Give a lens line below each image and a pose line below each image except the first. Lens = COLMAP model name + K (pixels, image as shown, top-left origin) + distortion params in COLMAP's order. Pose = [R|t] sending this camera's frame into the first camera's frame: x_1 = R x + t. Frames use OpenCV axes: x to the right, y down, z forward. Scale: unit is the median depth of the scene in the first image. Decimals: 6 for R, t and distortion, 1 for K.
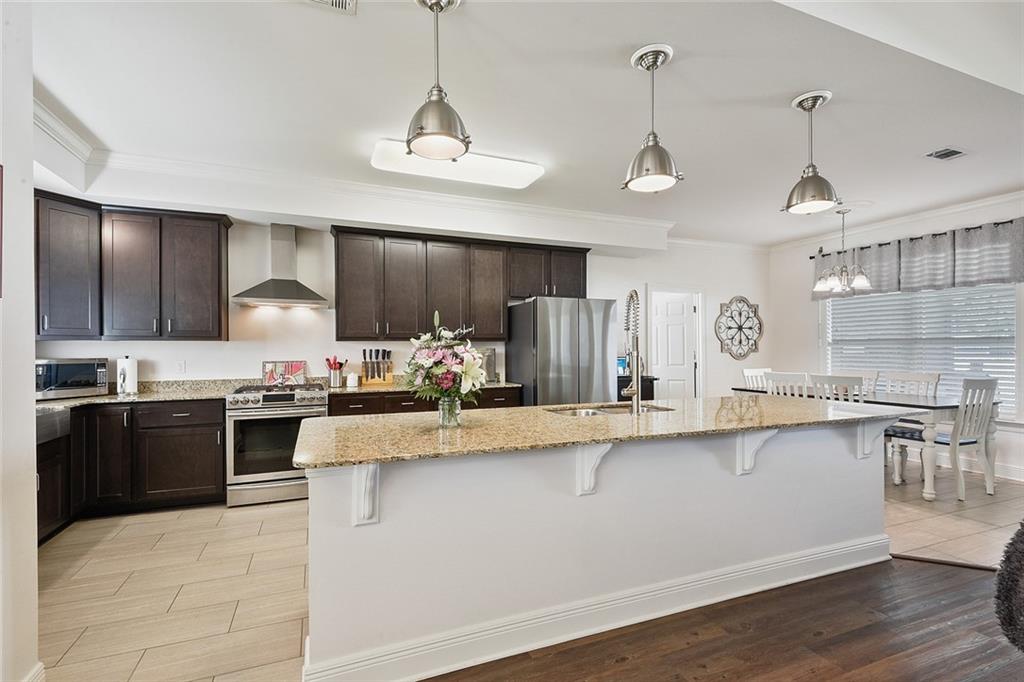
lens RADIAL K [[468.1, 0, 505.6], [0, 468.1, 345.2], [0, 0, 1]] dist [0.008232, -0.002666]
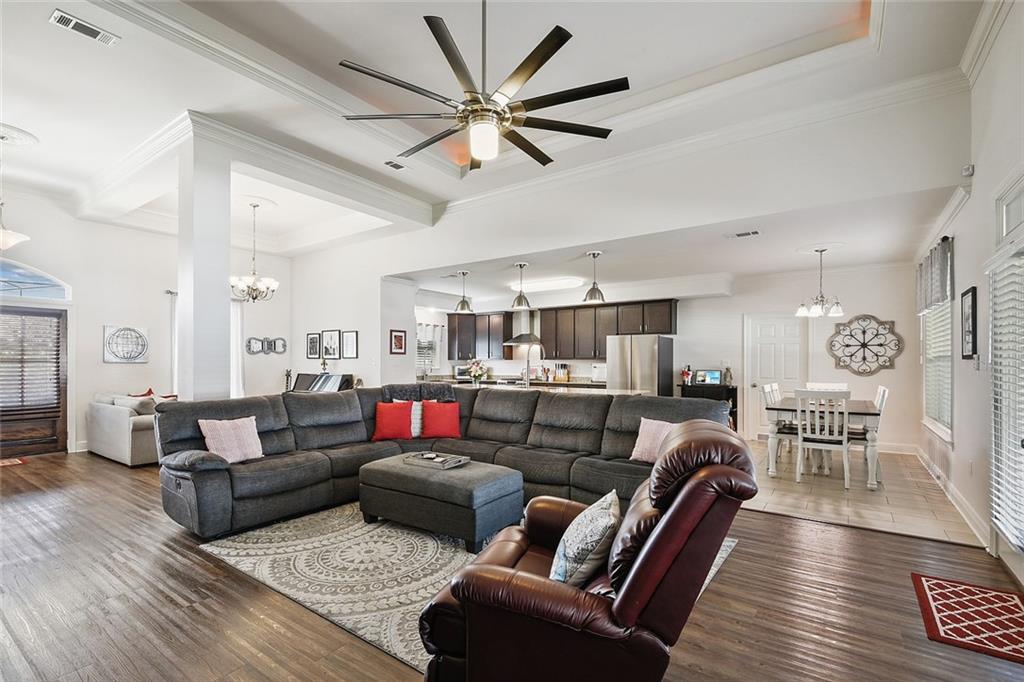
lens RADIAL K [[468.1, 0, 511.9], [0, 468.1, 361.5], [0, 0, 1]] dist [0.008232, -0.002666]
pose [[0.542776, 0.004233, -0.839867, 1.331773], [0.002287, 0.999976, 0.006518, -0.013312], [0.839875, -0.005458, 0.542753, -0.301898]]
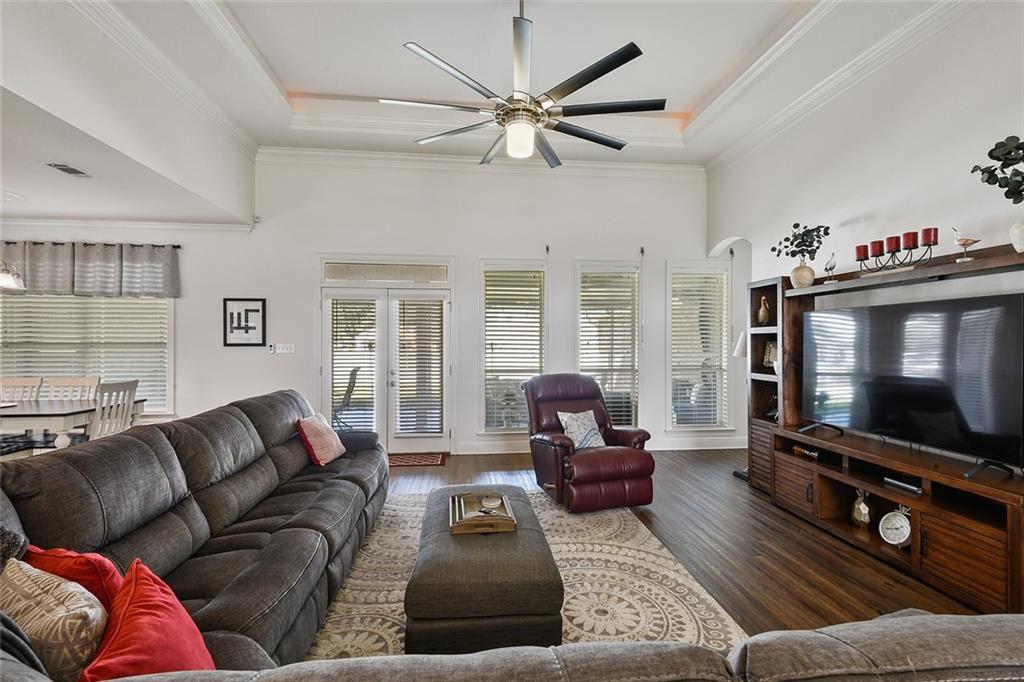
lens RADIAL K [[468.1, 0, 504.5], [0, 468.1, 339.6], [0, 0, 1]] dist [0.008232, -0.002666]
pose [[0.288285, 0.003344, 0.957539, 0.159964], [-0.009949, 0.999950, -0.000497, -0.029894], [-0.957493, -0.009383, 0.288304, -0.156001]]
